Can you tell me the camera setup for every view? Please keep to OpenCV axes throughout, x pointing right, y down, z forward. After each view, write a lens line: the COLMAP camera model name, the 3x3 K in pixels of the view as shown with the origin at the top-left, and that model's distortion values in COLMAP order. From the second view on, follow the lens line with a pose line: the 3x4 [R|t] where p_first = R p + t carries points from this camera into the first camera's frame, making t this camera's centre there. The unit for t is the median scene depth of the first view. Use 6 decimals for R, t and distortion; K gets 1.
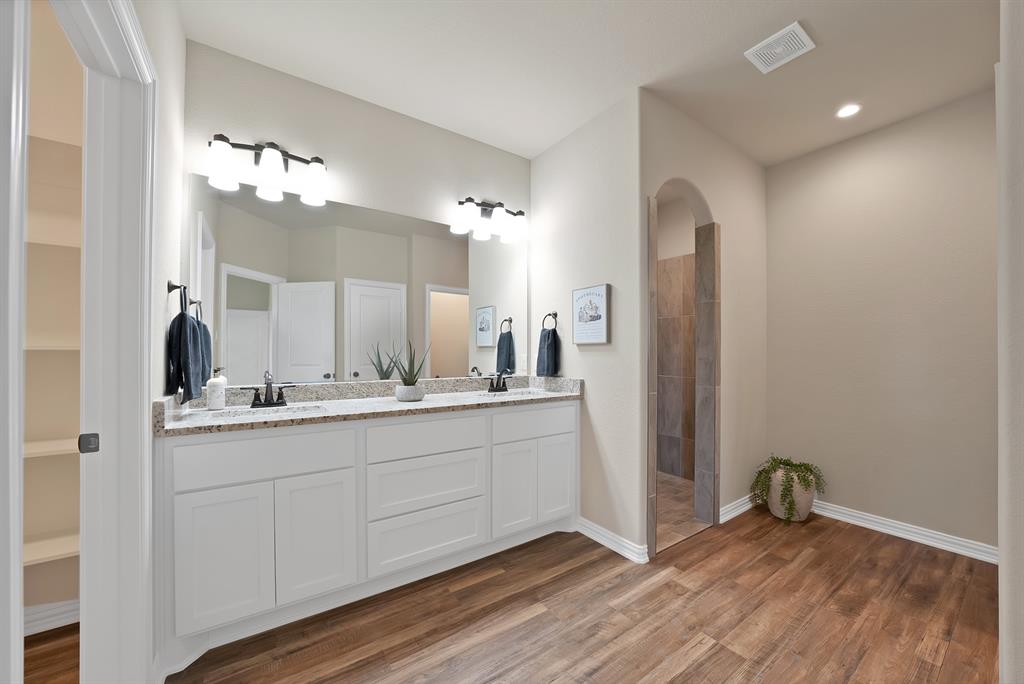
lens RADIAL K [[373.3, 0, 515.6], [0, 373.3, 353.6], [0, 0, 1]] dist [-0.002018, -0.000116]
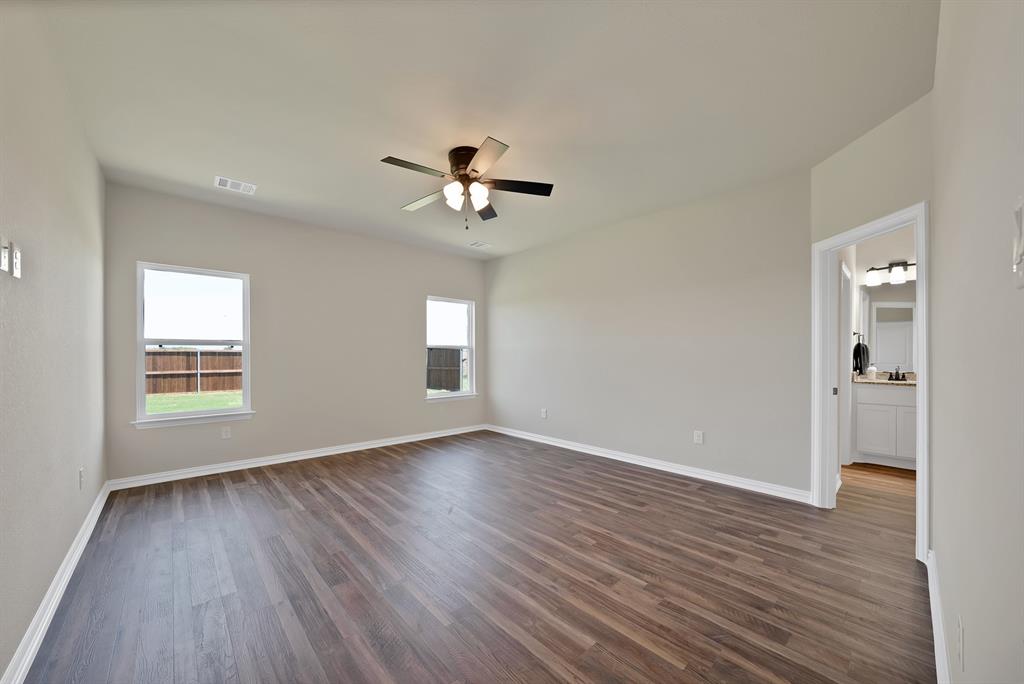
lens RADIAL K [[373.3, 0, 515.6], [0, 373.3, 353.6], [0, 0, 1]] dist [-0.002018, -0.000116]
pose [[0.142977, -0.010767, -0.989667, 1.302722], [-0.002019, 0.999936, -0.011170, 0.008439], [0.989724, 0.003595, 0.142947, -1.687893]]
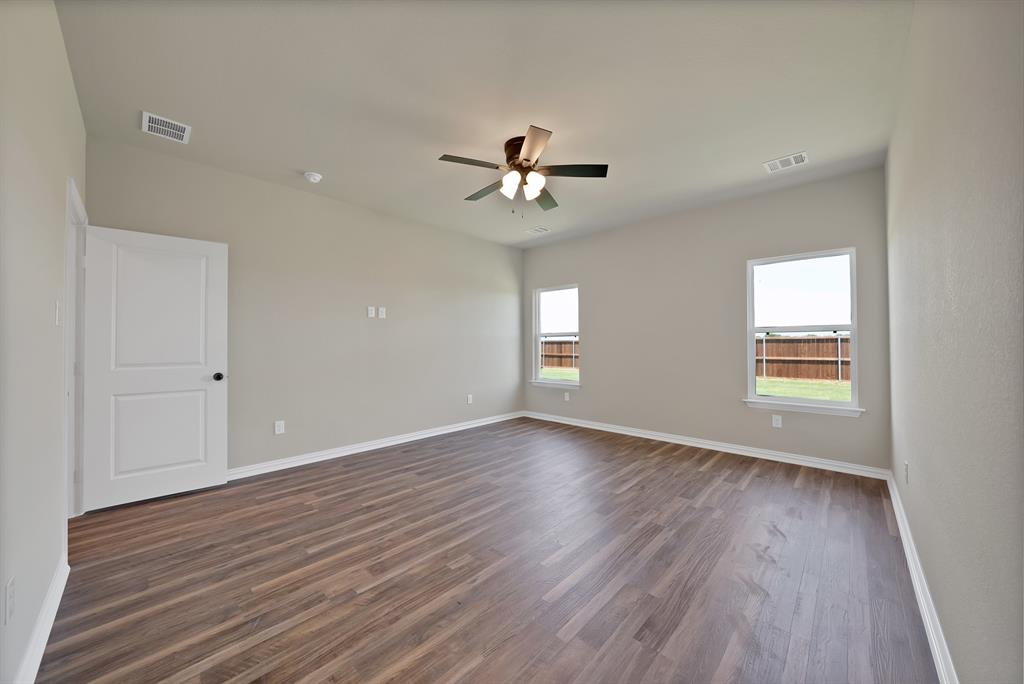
lens RADIAL K [[359.1, 0, 478.4], [0, 359.1, 342.7], [0, 0, 1]] dist [-0.001017, -0.000051]
pose [[-0.987039, 0.001871, -0.160473, -1.114913], [0.003036, 0.999971, -0.007015, 0.017640], [0.160455, -0.007412, -0.987015, 1.413036]]
